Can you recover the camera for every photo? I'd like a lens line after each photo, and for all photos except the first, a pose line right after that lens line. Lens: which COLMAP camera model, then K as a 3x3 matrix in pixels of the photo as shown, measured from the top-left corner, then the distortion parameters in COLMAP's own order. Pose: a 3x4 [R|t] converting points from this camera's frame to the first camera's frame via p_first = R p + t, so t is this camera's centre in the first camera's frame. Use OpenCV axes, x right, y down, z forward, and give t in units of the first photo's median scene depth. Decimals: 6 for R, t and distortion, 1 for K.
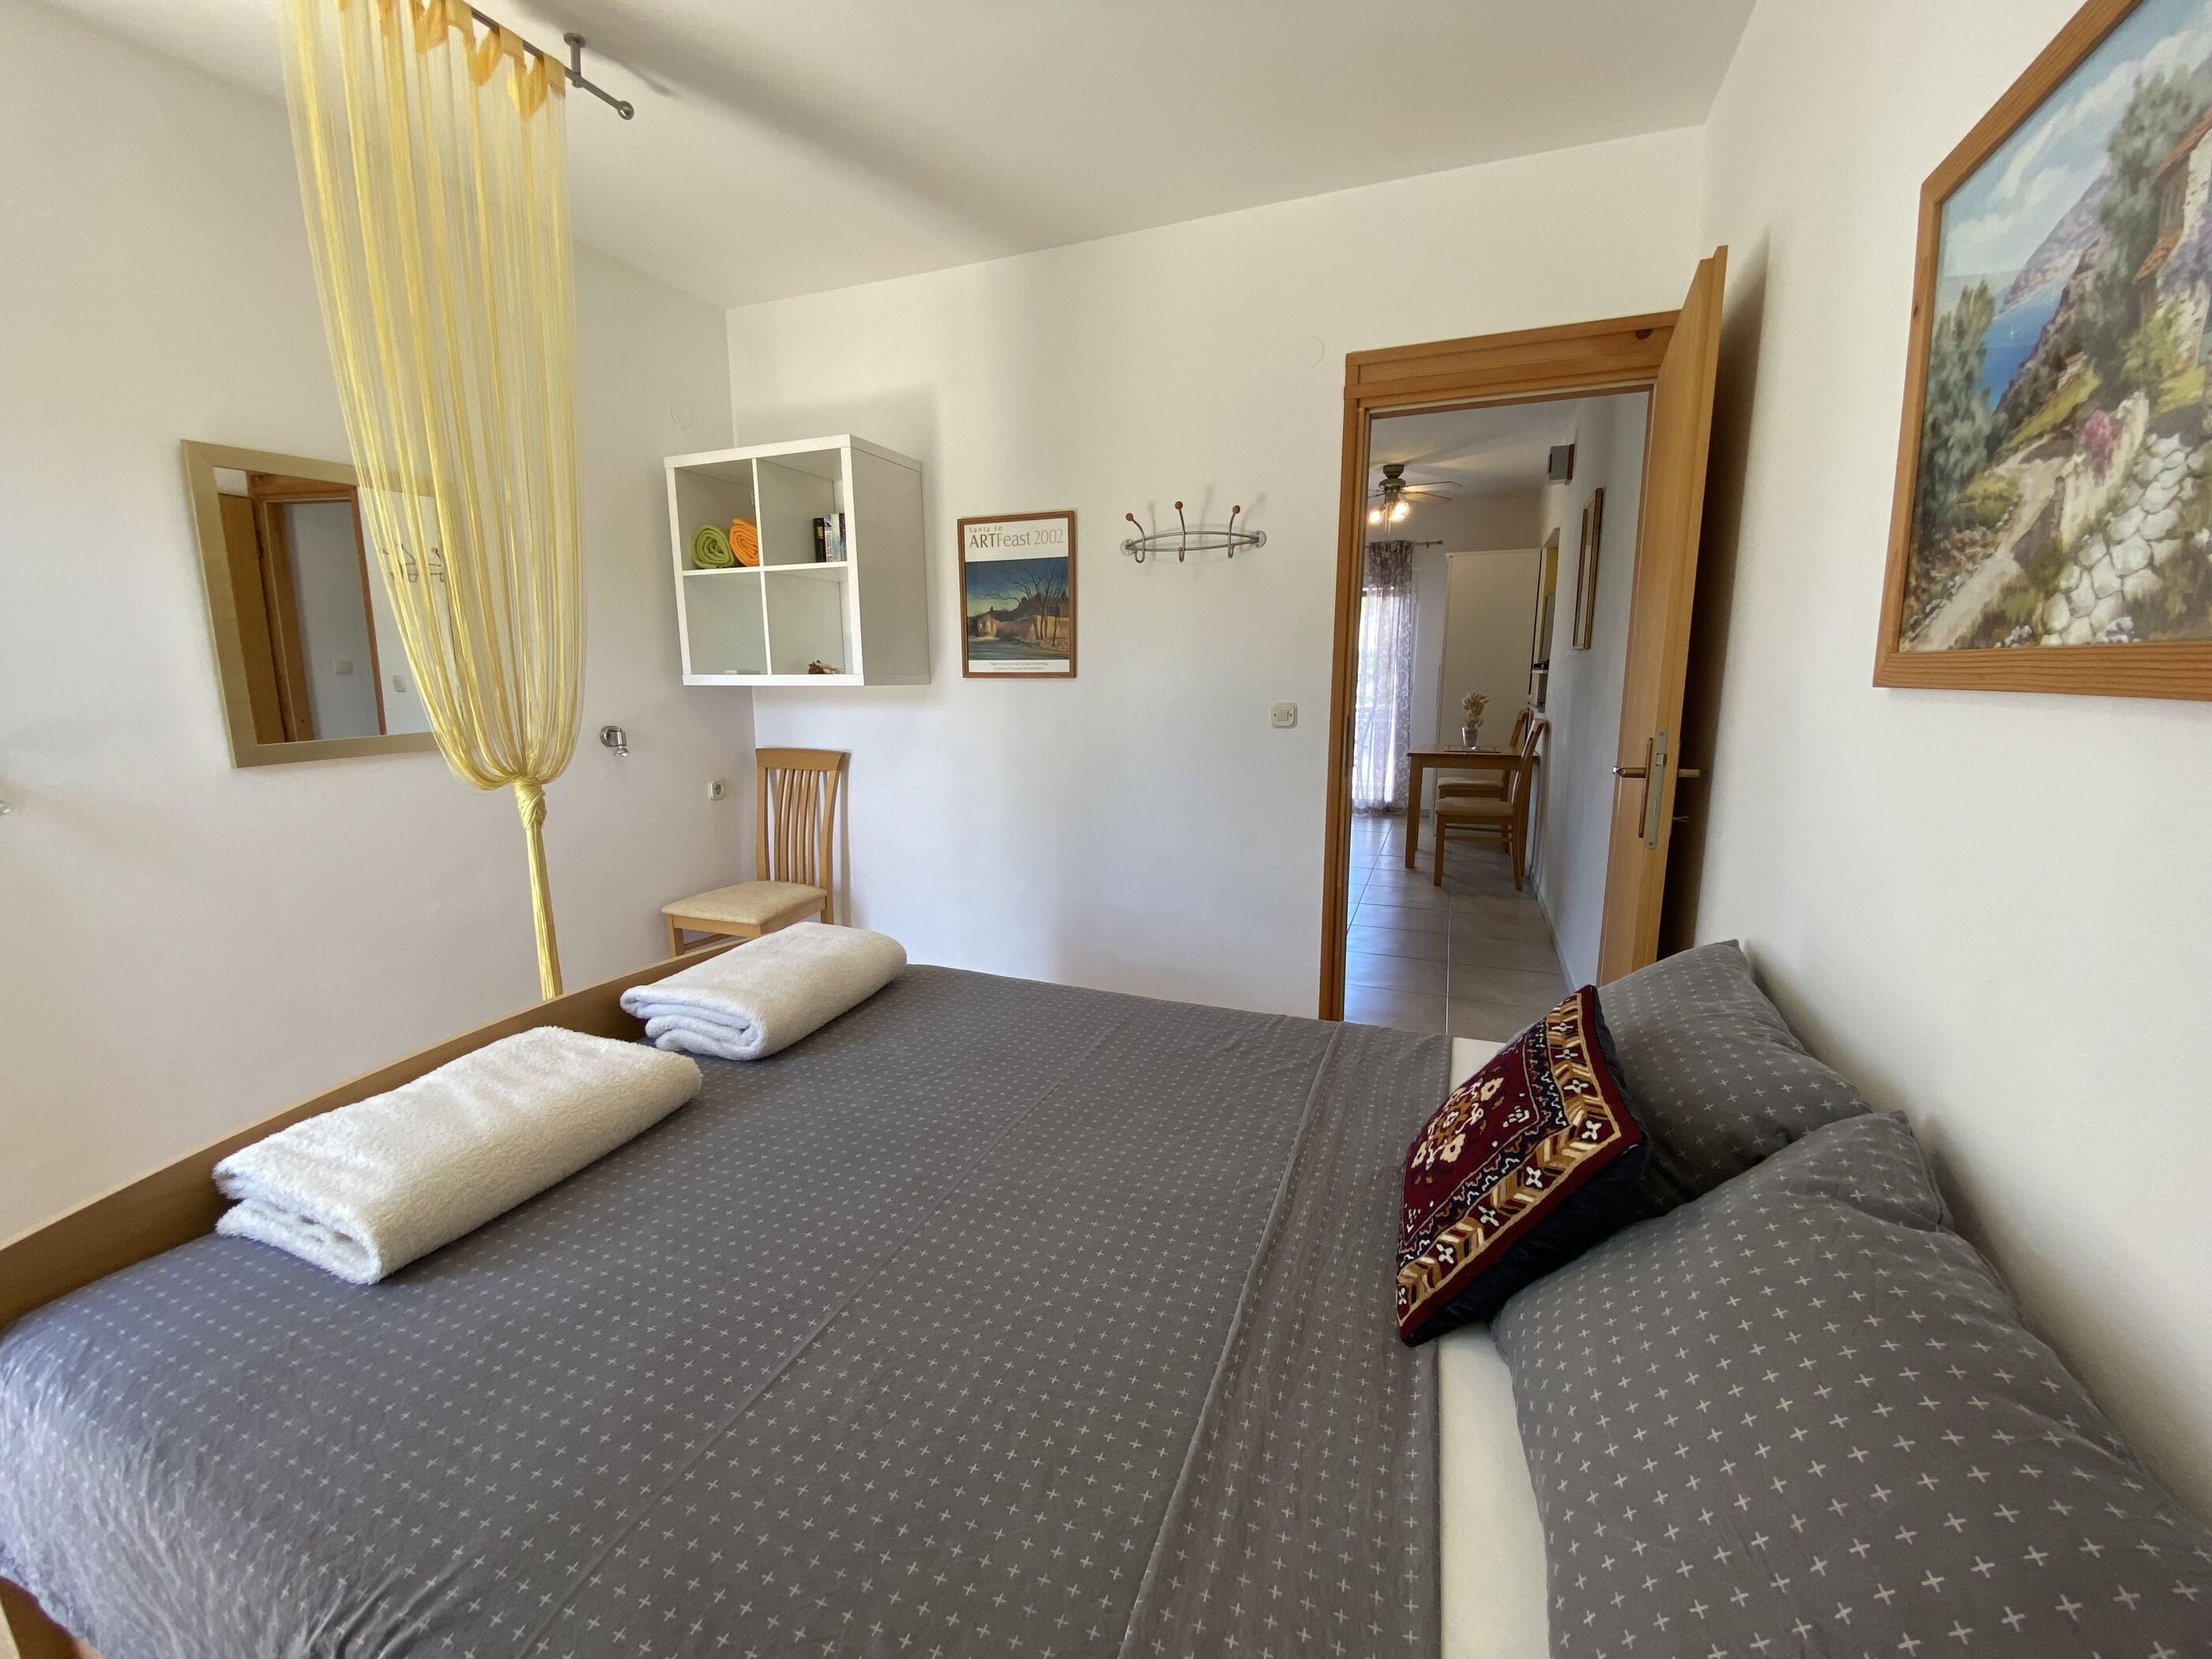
lens RADIAL K [[896.8, 0, 1094.3], [0, 896.8, 829.0], [0, 0, 1]] dist [-0.034589, -0.001939]
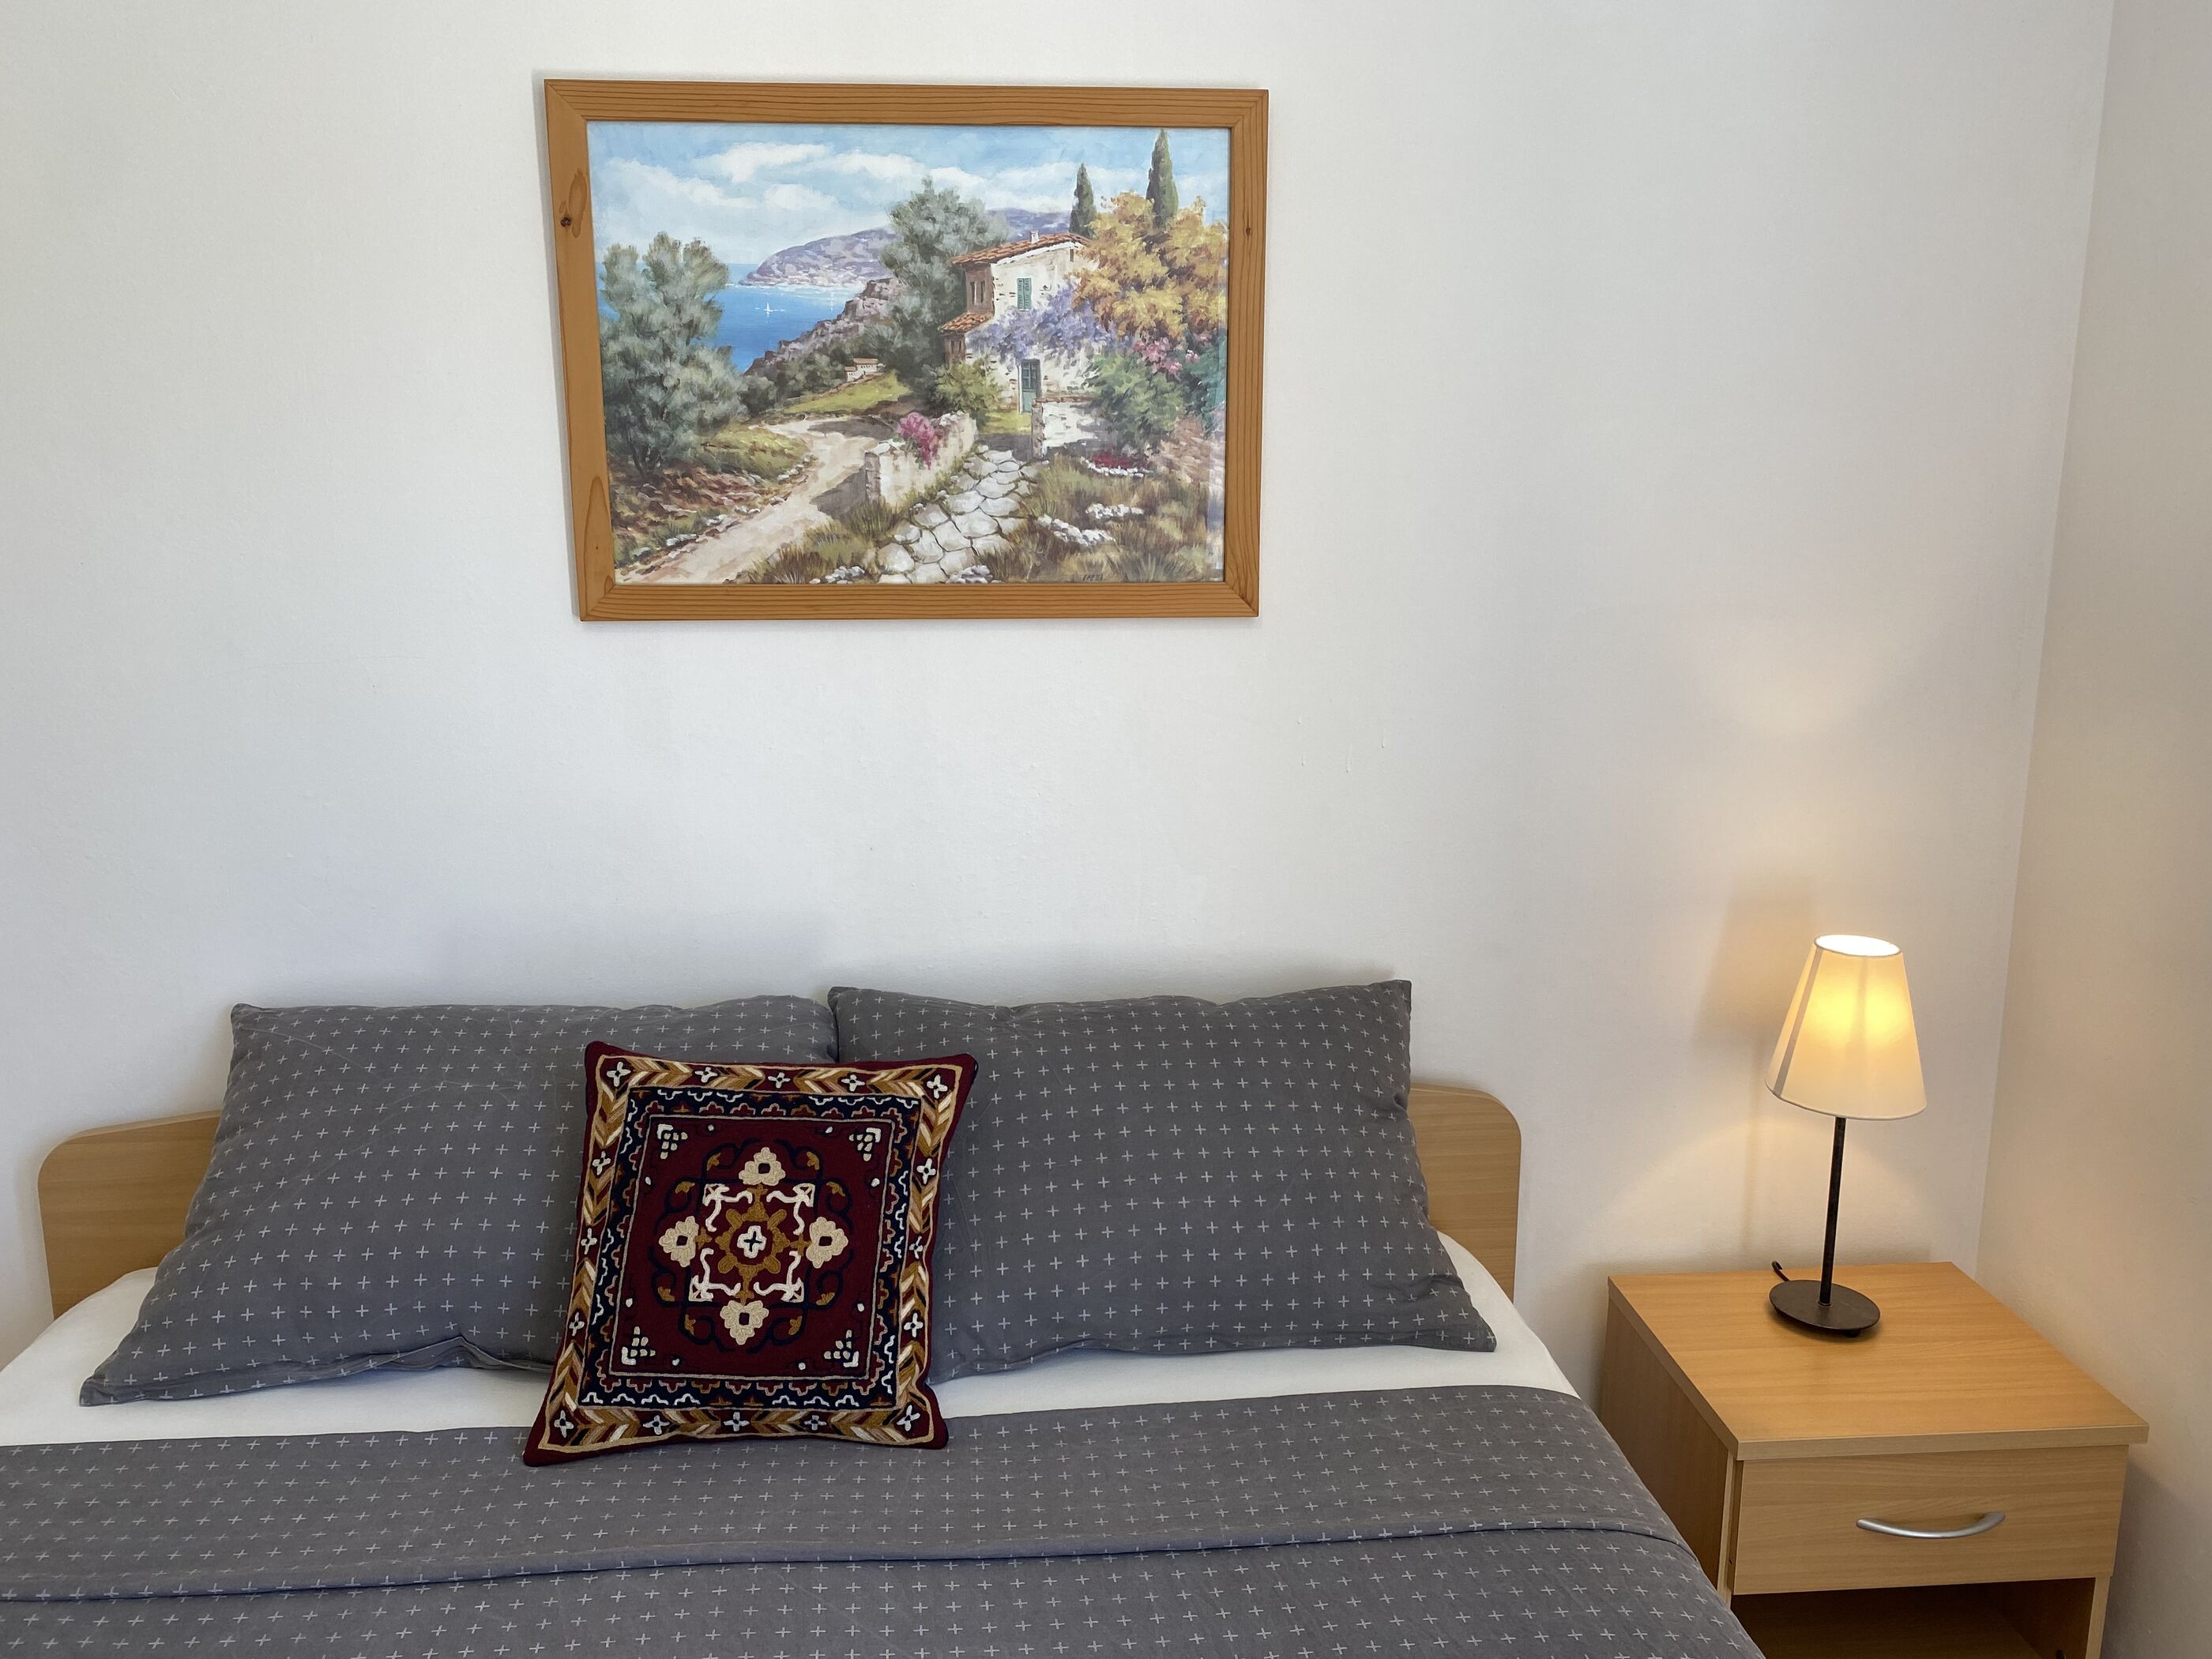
lens RADIAL K [[1641.9, 0, 1099.0], [0, 1641.9, 835.0], [0, 0, 1]] dist [0.043425, -0.001285]
pose [[-0.453332, -0.167649, 0.875434, -1.274201], [0.158774, 0.951257, 0.264389, -0.451601], [-0.877087, 0.258852, -0.404616, 1.792386]]
